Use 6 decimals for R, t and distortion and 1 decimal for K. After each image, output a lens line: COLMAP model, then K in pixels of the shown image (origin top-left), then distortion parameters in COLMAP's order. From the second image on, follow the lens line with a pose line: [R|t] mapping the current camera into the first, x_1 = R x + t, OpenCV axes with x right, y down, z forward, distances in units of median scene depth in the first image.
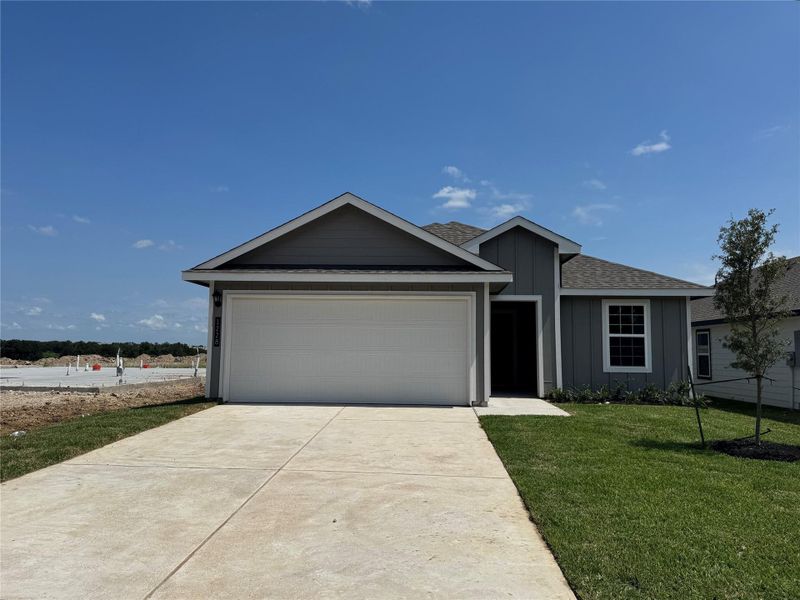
lens RADIAL K [[564.5, 0, 400.0], [0, 564.5, 300.0], [0, 0, 1]] dist [0.111524, -0.139612]
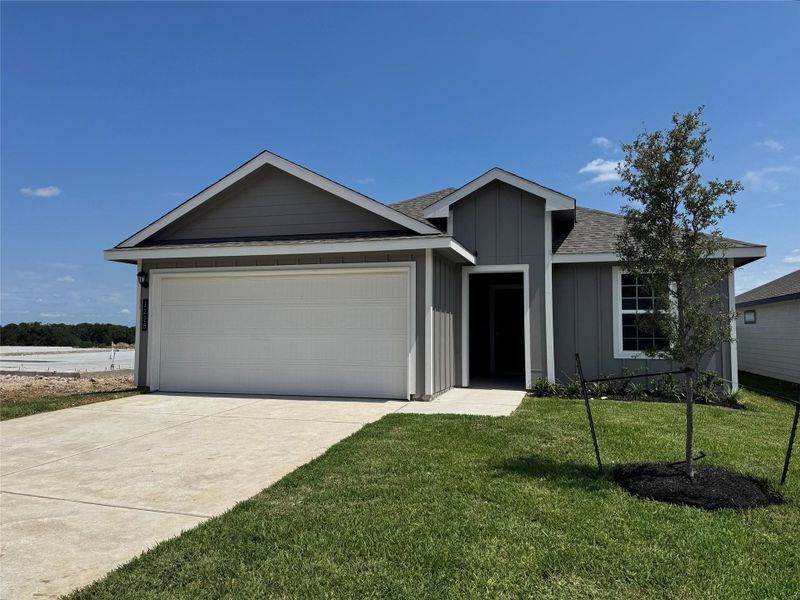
lens RADIAL K [[564.5, 0, 400.0], [0, 564.5, 300.0], [0, 0, 1]] dist [0.111524, -0.139612]
pose [[0.975132, -0.020782, -0.220649, 0.280523], [0.027744, 0.999209, 0.028502, 0.016483], [0.219882, -0.033915, 0.974937, 0.188610]]
